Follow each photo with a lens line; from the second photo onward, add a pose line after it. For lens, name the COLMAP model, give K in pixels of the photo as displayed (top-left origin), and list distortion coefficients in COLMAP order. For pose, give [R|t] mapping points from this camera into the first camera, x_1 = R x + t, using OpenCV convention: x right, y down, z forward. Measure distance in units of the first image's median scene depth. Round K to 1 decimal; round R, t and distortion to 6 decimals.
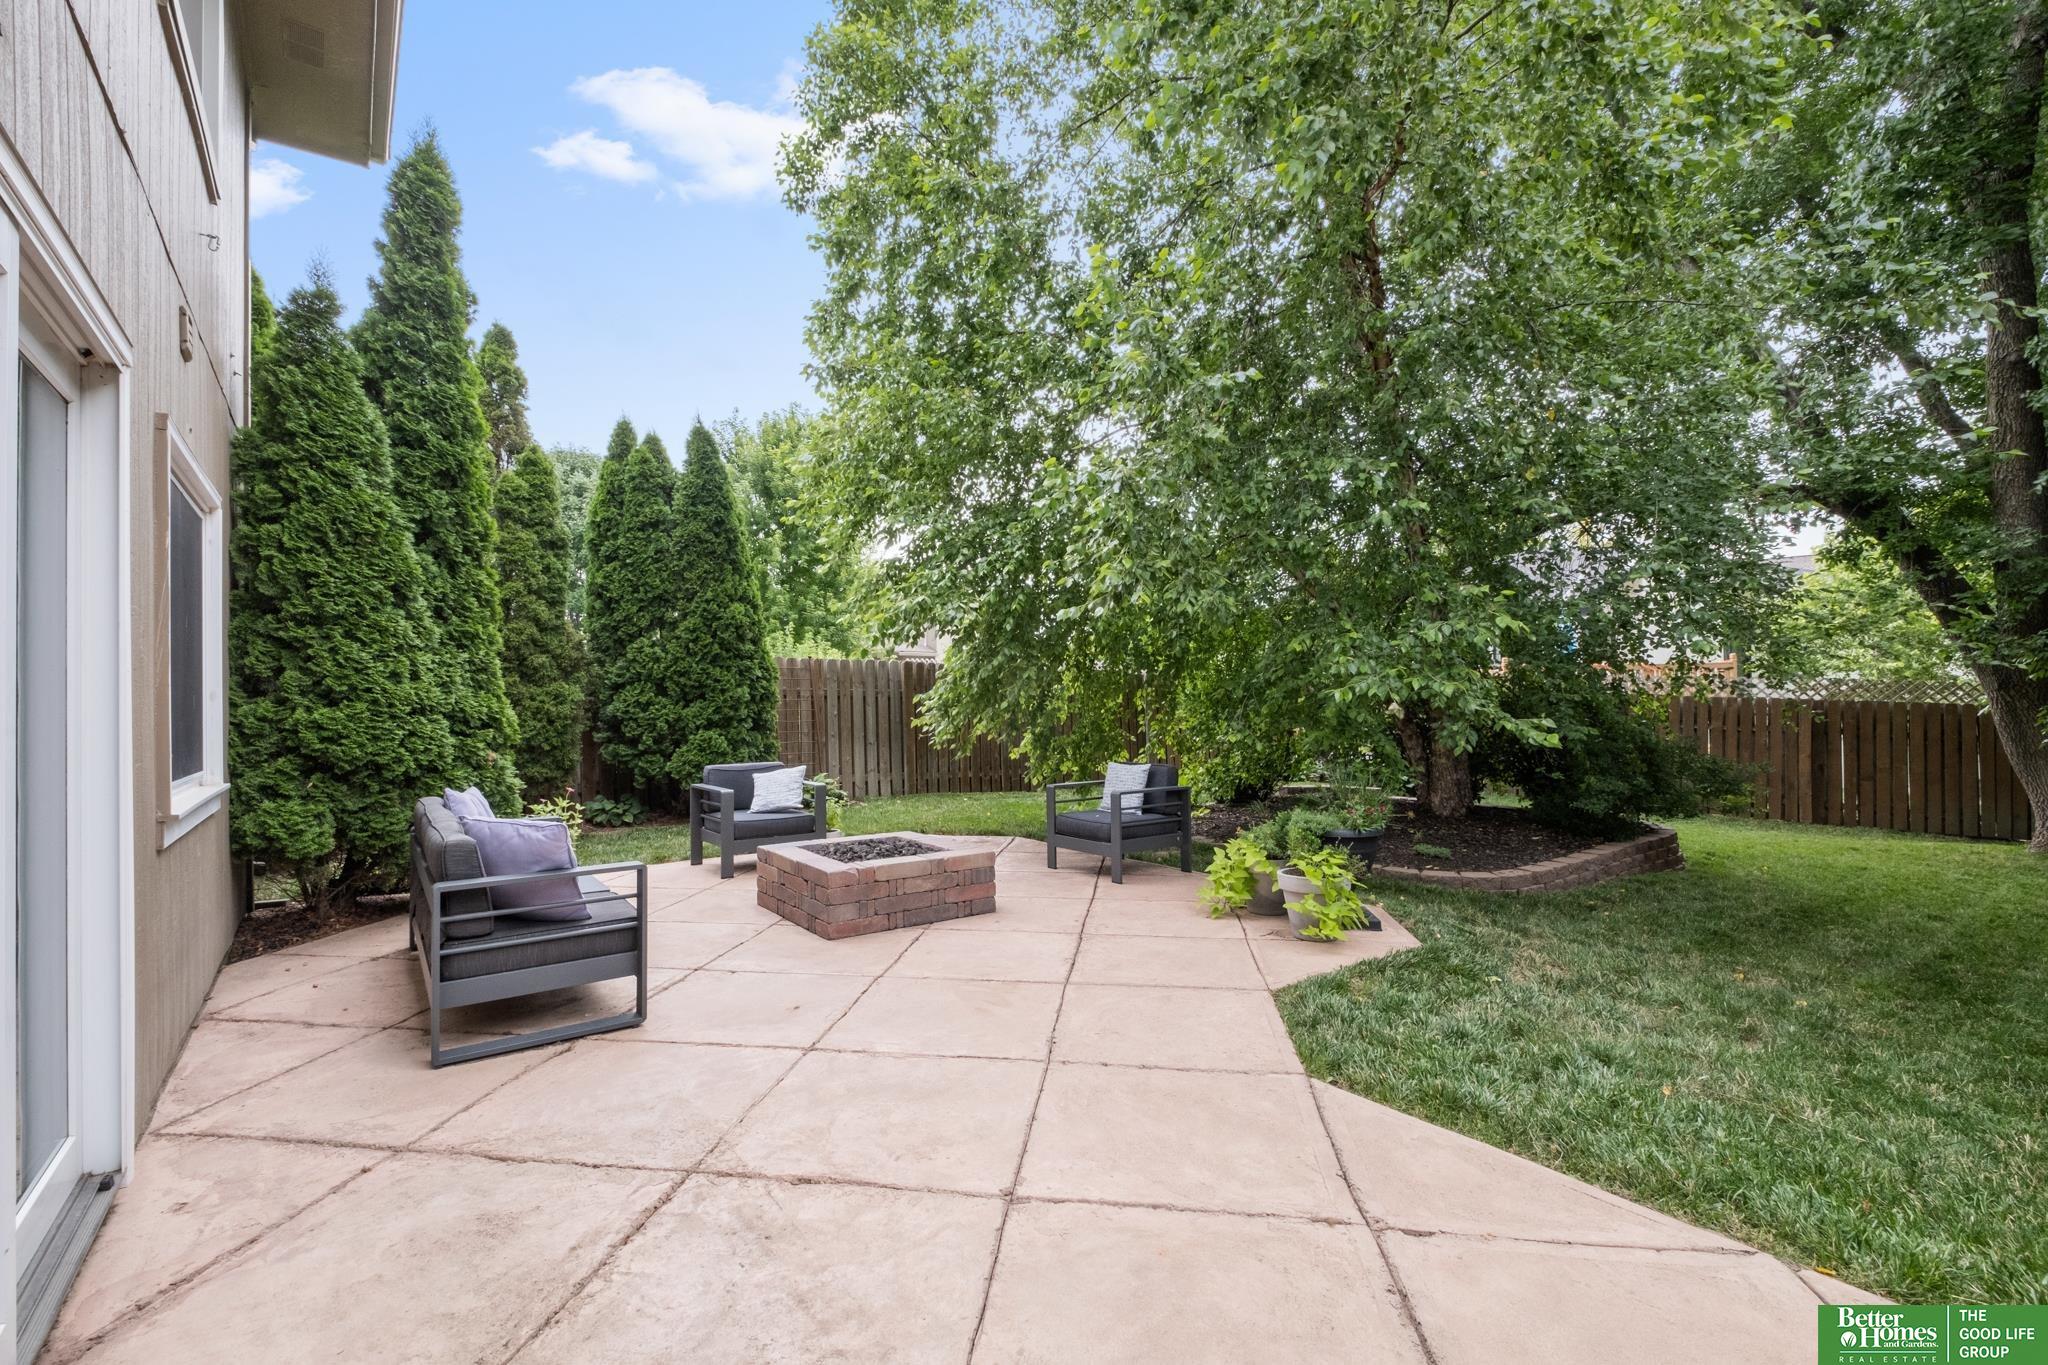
lens RADIAL K [[899.1, 0, 1025.3], [0, 899.1, 681.8], [0, 0, 1]] dist [0.000316, -0.000295]
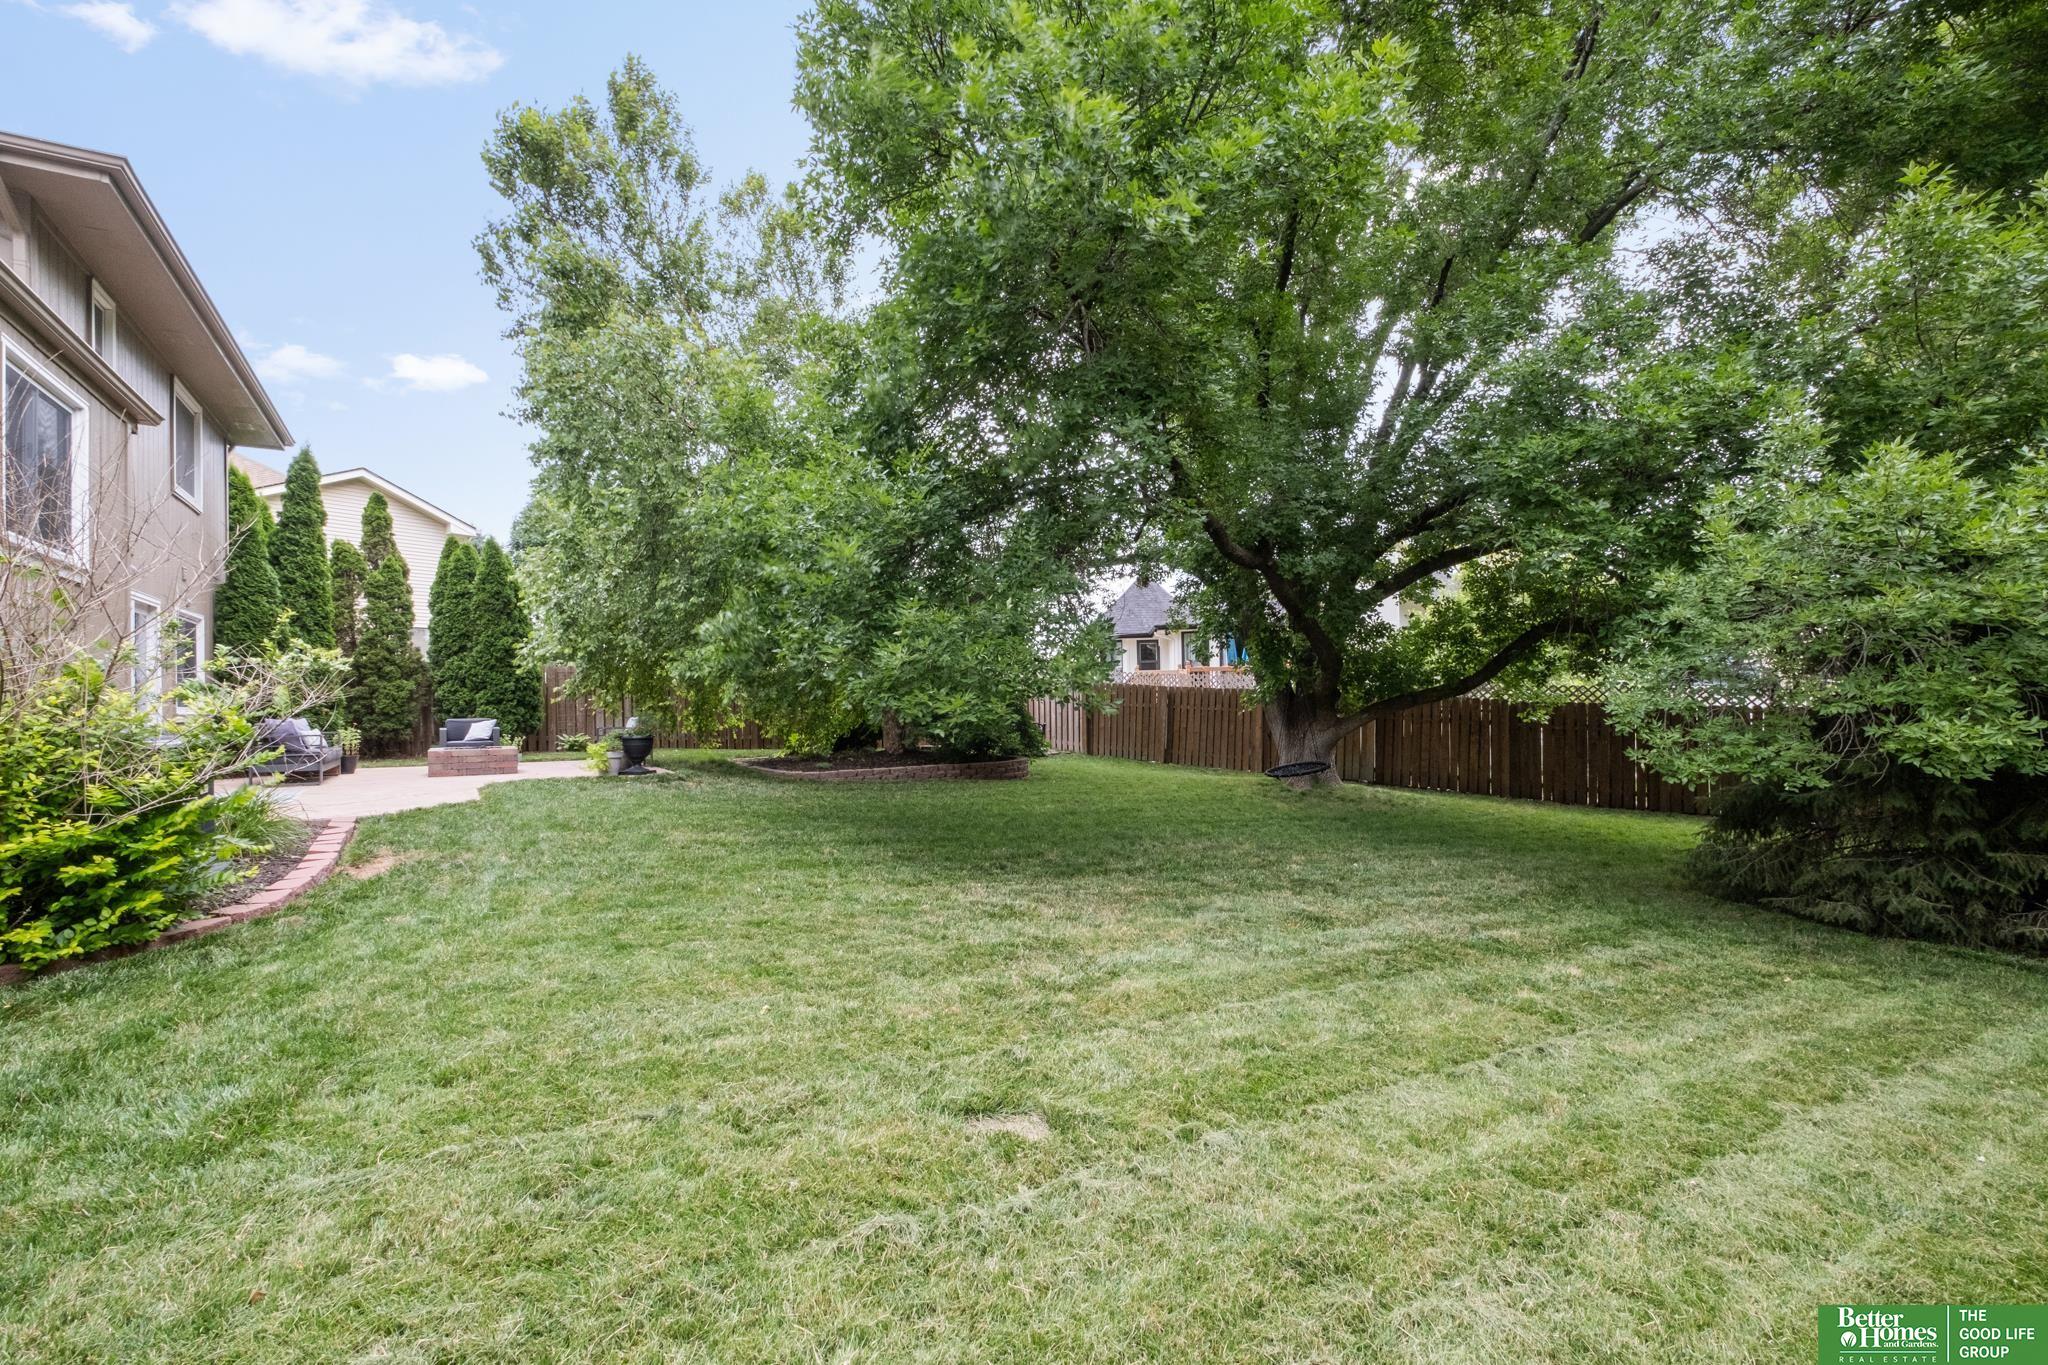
lens RADIAL K [[899.1, 0, 1021.5], [0, 899.1, 685.4], [0, 0, 1]] dist [0.000316, -0.000295]
pose [[0.997996, -0.000445, -0.063269, 0.871054], [0.000642, 0.999995, 0.003092, 0.006672], [0.063267, -0.003126, 0.997992, -0.789472]]
